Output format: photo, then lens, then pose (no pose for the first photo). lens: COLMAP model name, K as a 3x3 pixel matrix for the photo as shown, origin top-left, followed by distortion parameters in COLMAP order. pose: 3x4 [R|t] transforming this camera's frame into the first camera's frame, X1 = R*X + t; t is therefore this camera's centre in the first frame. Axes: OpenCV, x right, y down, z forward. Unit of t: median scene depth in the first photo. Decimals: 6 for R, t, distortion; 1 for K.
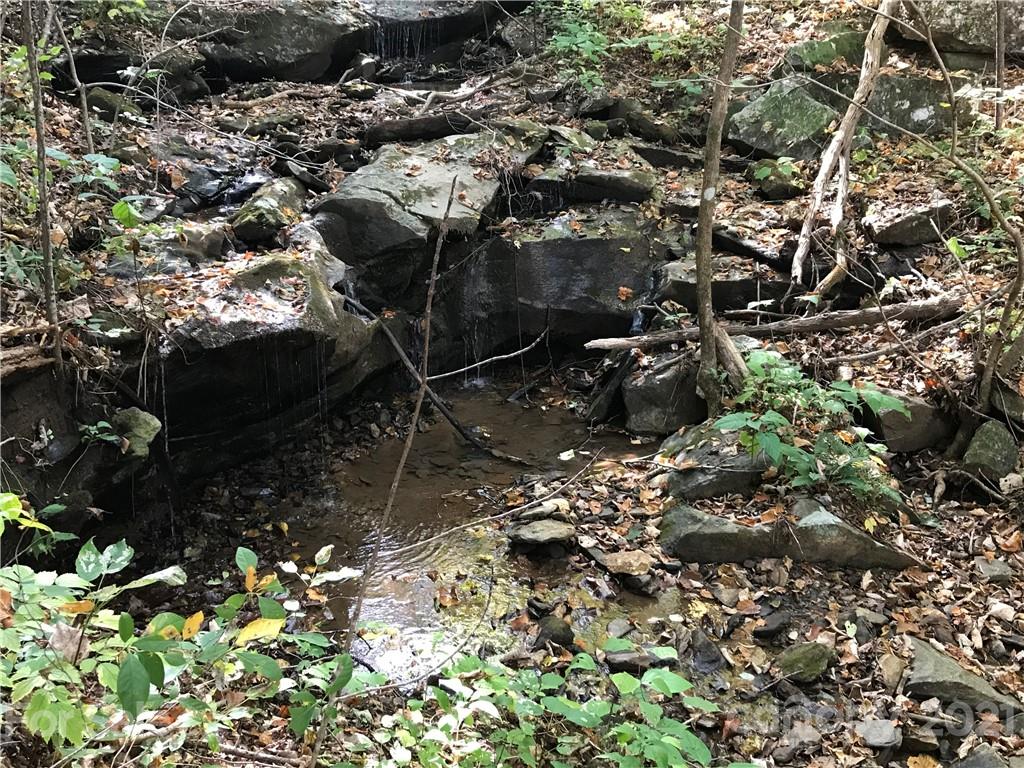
lens RADIAL K [[1073.4, 0, 511.1], [0, 1073.4, 384.2], [0, 0, 1]] dist [0.021556, 0.000000]
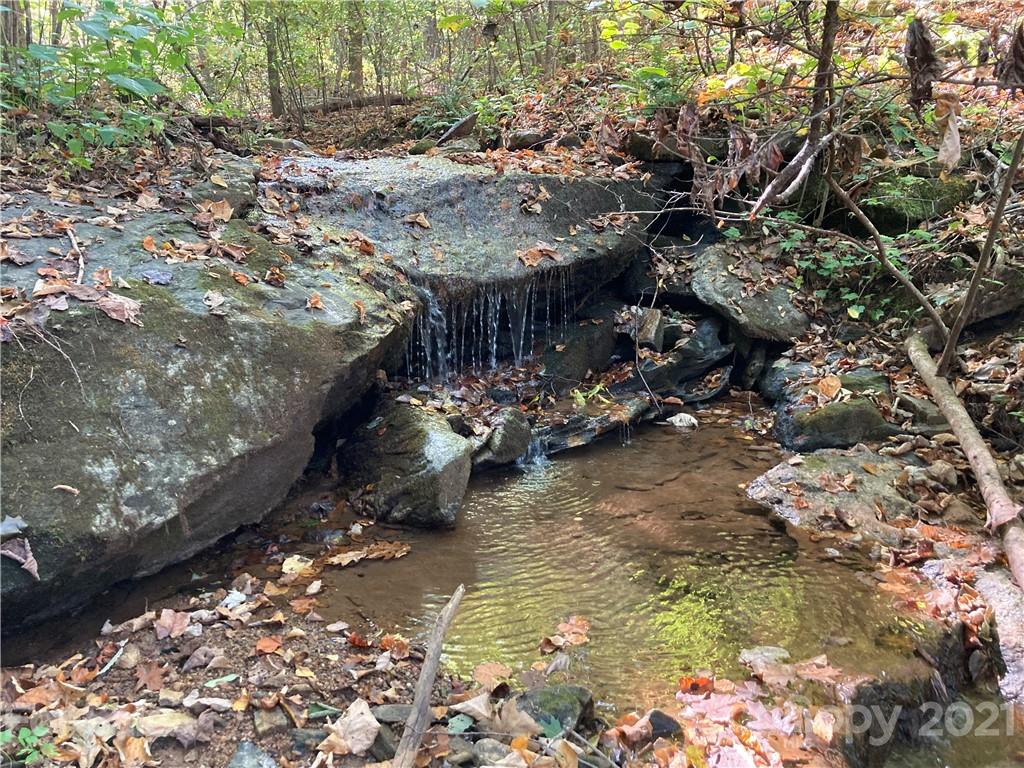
lens RADIAL K [[828.8, 0, 527.0], [0, 828.8, 365.5], [0, 0, 1]] dist [0.014862, -0.010824]
pose [[0.985179, -0.070206, 0.156505, -0.500684], [0.089800, 0.988477, -0.121859, -1.005722], [-0.146146, 0.134107, 0.980131, 2.652267]]
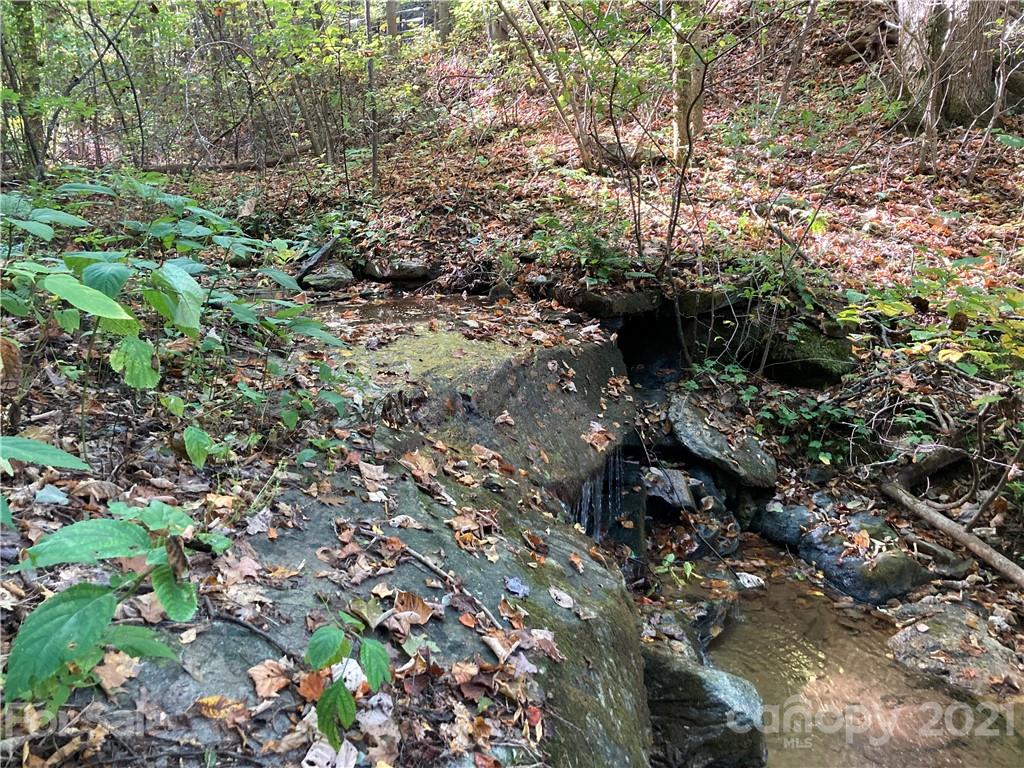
lens RADIAL K [[828.8, 0, 507.2], [0, 828.8, 336.9], [0, 0, 1]] dist [0.014862, -0.010824]
pose [[0.822434, -0.104377, 0.559203, -1.081189], [0.208303, 0.970005, -0.125302, -1.321495], [-0.529351, 0.219537, 0.819507, 2.801209]]
